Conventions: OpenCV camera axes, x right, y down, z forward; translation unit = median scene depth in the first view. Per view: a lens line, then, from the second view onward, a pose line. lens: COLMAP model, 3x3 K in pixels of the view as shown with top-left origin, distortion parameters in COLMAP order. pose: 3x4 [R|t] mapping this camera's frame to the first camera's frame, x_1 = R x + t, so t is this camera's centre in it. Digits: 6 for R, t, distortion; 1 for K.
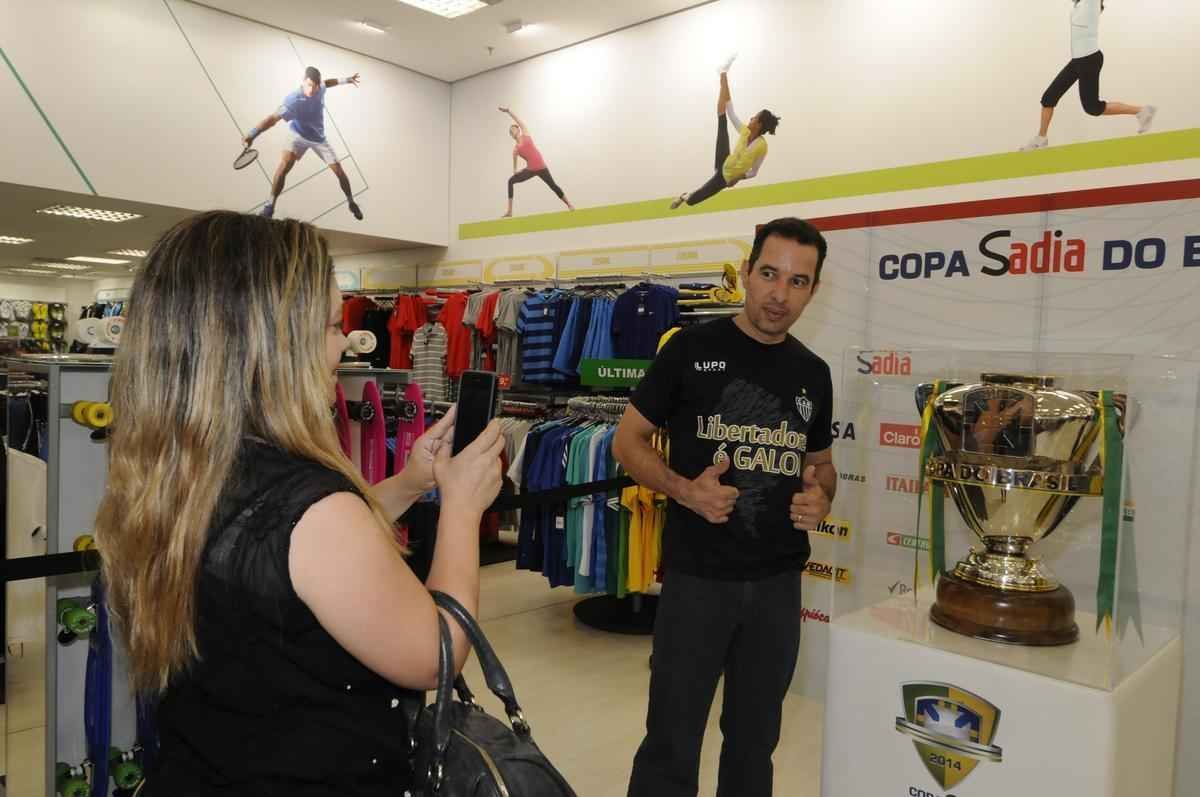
lens RADIAL K [[906.2, 0, 603.8], [0, 906.2, 406.3], [0, 0, 1]] dist [0.052290, -0.057050]
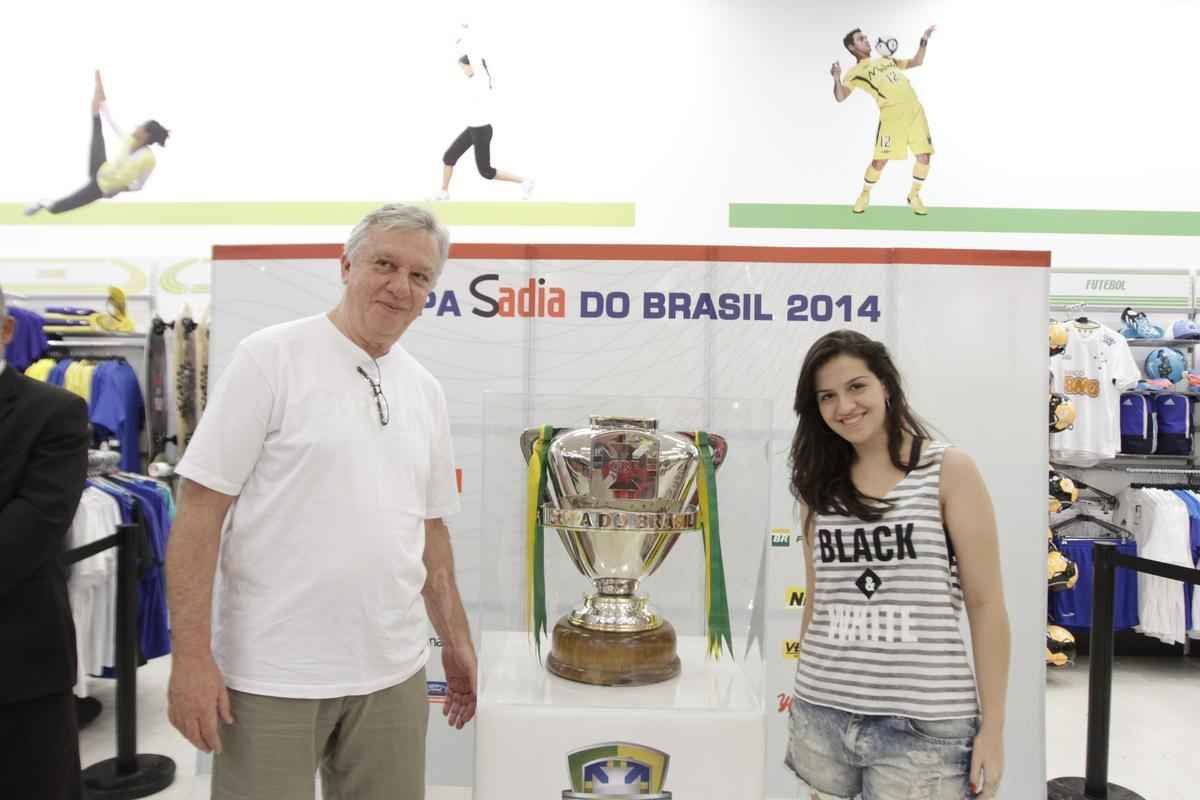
lens RADIAL K [[886.4, 0, 579.1], [0, 886.4, 408.2], [0, 0, 1]] dist [-0.084102, 0.064906]
pose [[0.747903, -0.019446, 0.663523, -0.147129], [0.041369, 0.998993, -0.017352, -0.018708], [-0.662518, 0.040427, 0.747955, 0.184375]]
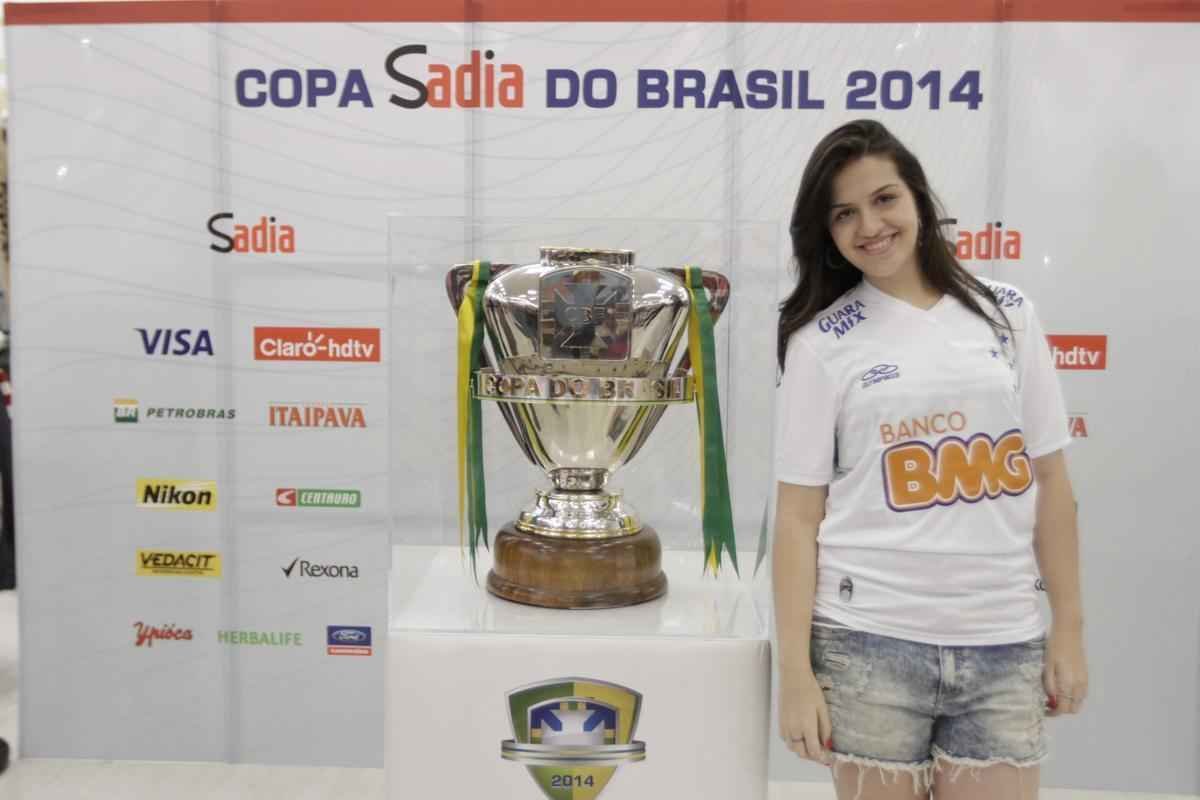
lens RADIAL K [[1361.8, 0, 579.6], [0, 1361.8, 401.4], [0, 0, 1]] dist [-0.028785, 0.007049]
pose [[0.751563, -0.101011, 0.651882, -0.174392], [0.050137, 0.994095, 0.096233, -0.011542], [-0.657753, -0.039642, 0.752190, 0.107097]]
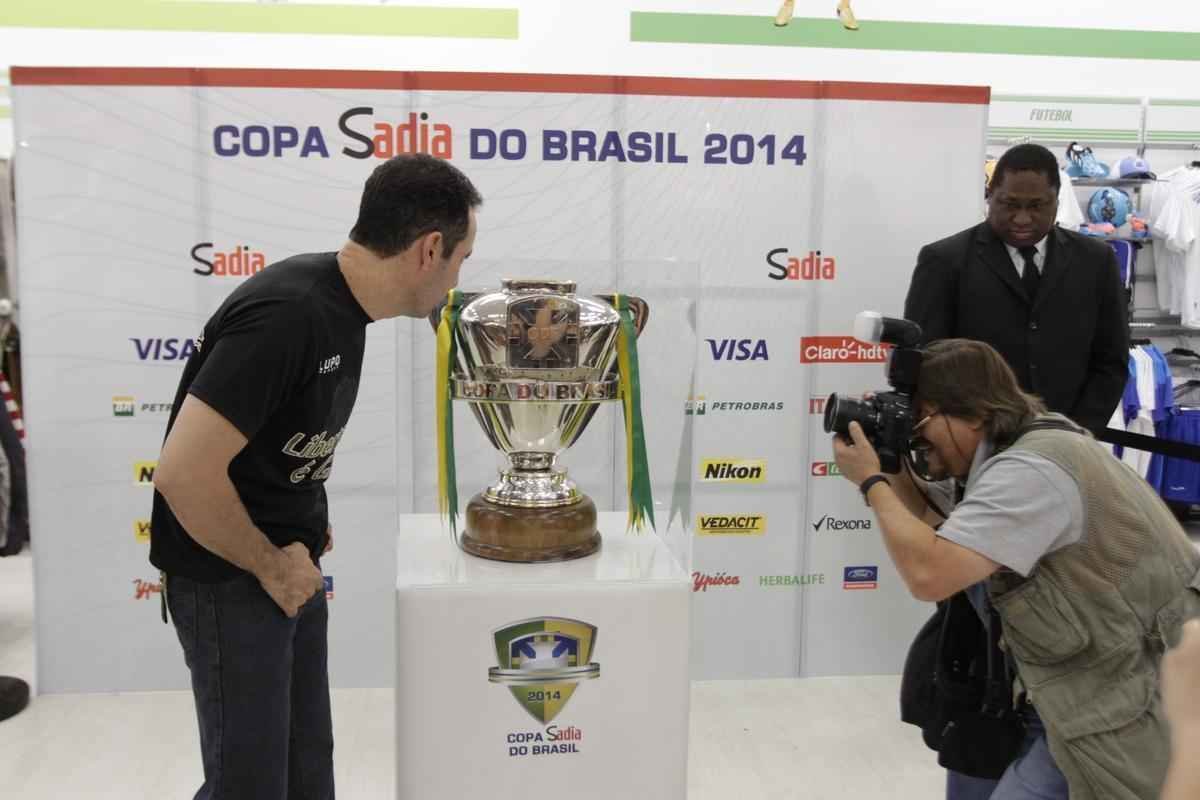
lens RADIAL K [[1094.0, 0, 579.9], [0, 1094.0, 404.6], [0, 0, 1]] dist [-0.075028, 0.098664]
pose [[0.650600, -0.131573, 0.747936, -0.234556], [0.050964, 0.990221, 0.129863, -0.032577], [-0.757709, -0.046371, 0.650944, 0.143030]]
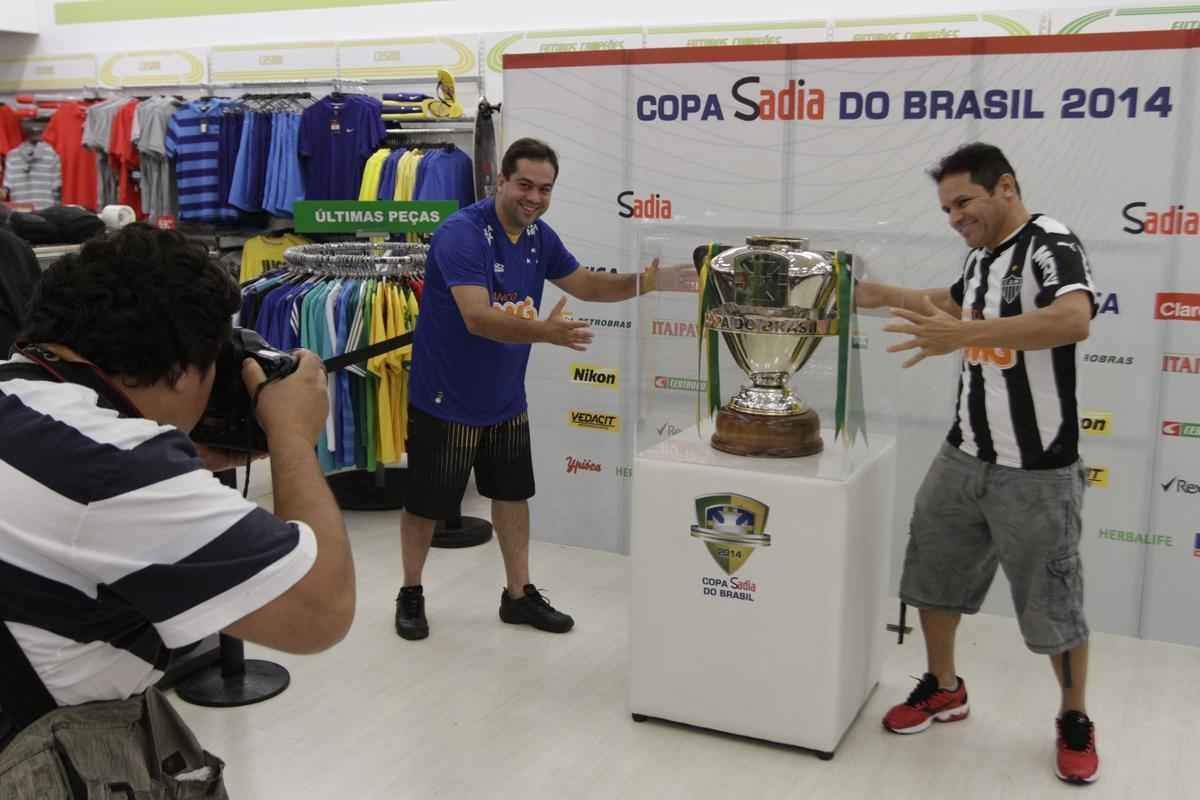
lens RADIAL K [[1289.3, 0, 580.7], [0, 1289.3, 398.7], [0, 0, 1]] dist [-0.033792, 0.049500]
pose [[0.956594, -0.084233, 0.278984, -0.173429], [0.043314, 0.987779, 0.149719, -0.056373], [-0.288185, -0.131137, 0.948553, -0.345058]]
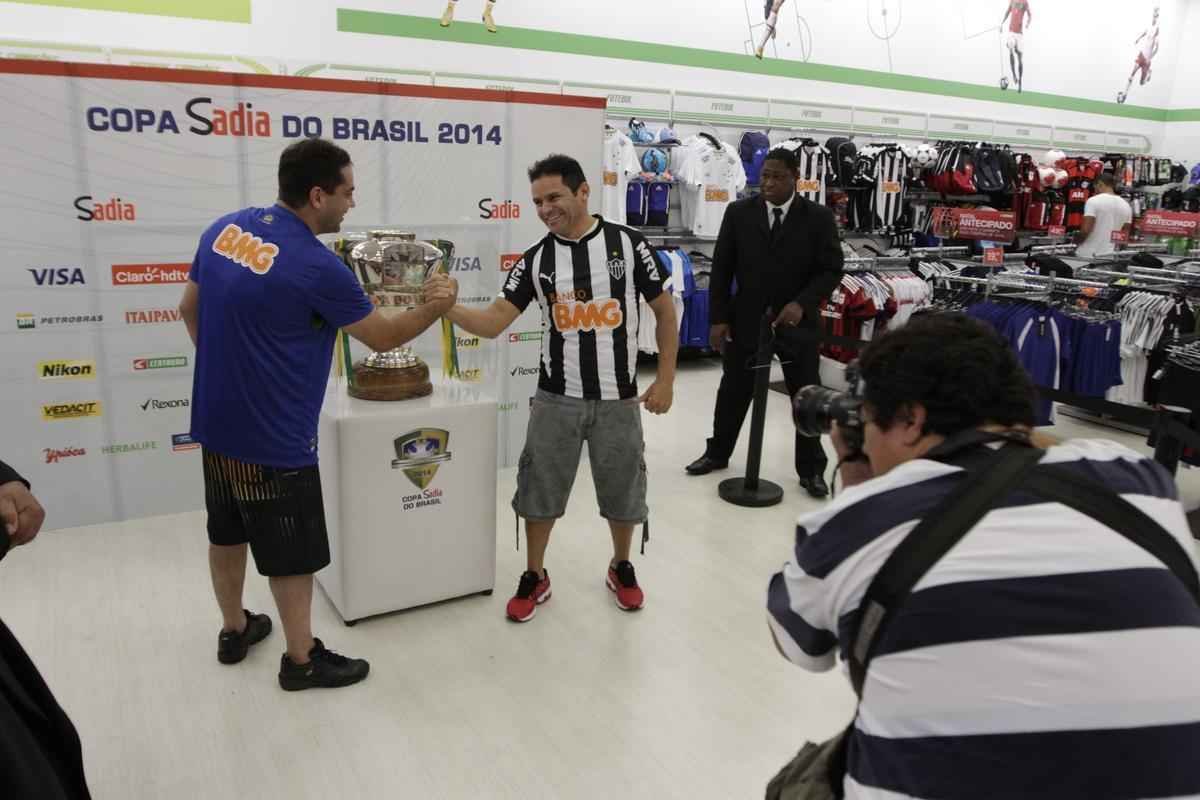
lens RADIAL K [[886.4, 0, 579.1], [0, 886.4, 408.2], [0, 0, 1]] dist [-0.084102, 0.064906]
pose [[0.292113, -0.272634, 0.916701, -0.570006], [0.027872, 0.960527, 0.276786, -0.095565], [-0.955978, -0.055302, 0.288181, 0.151841]]
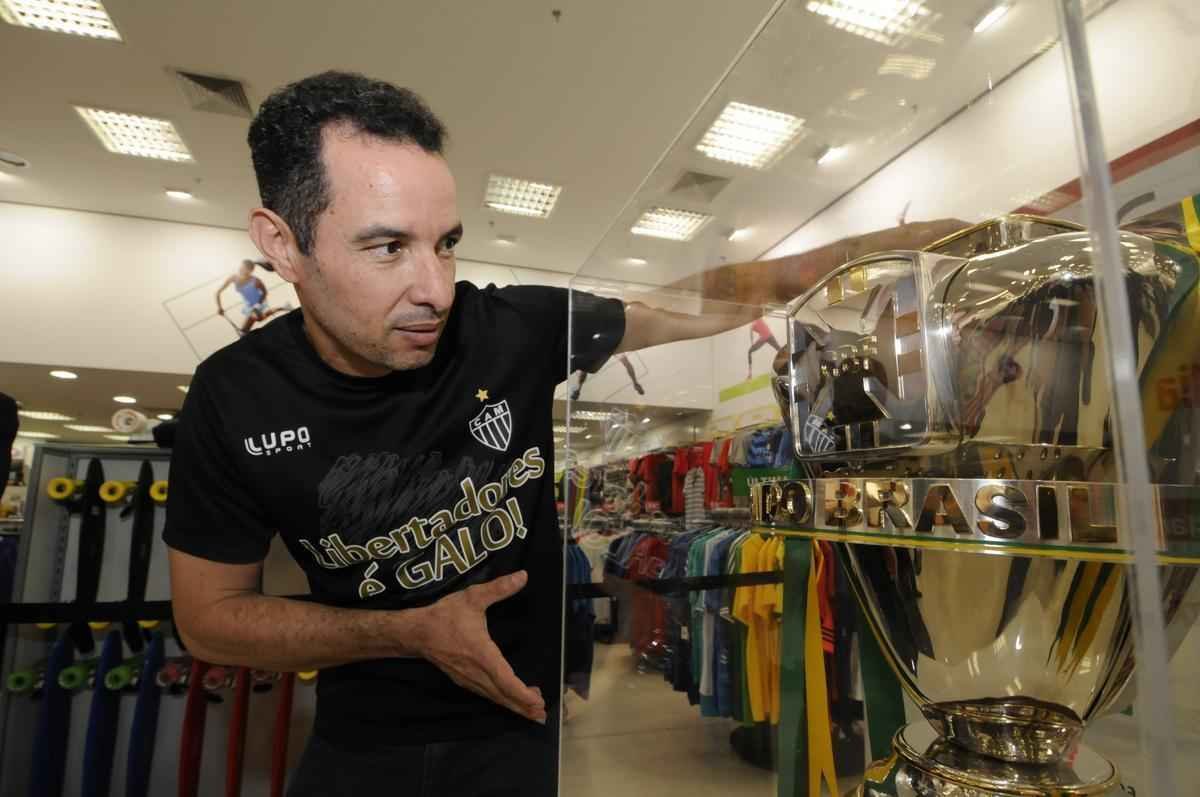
lens RADIAL K [[611.2, 0, 607.7], [0, 611.2, 409.7], [0, 0, 1]] dist [0.051072, -0.058099]
pose [[0.877079, -0.105755, -0.468559, 0.275955], [-0.001729, 0.974761, -0.223242, 0.054767], [0.480342, 0.196611, 0.854760, 0.449878]]
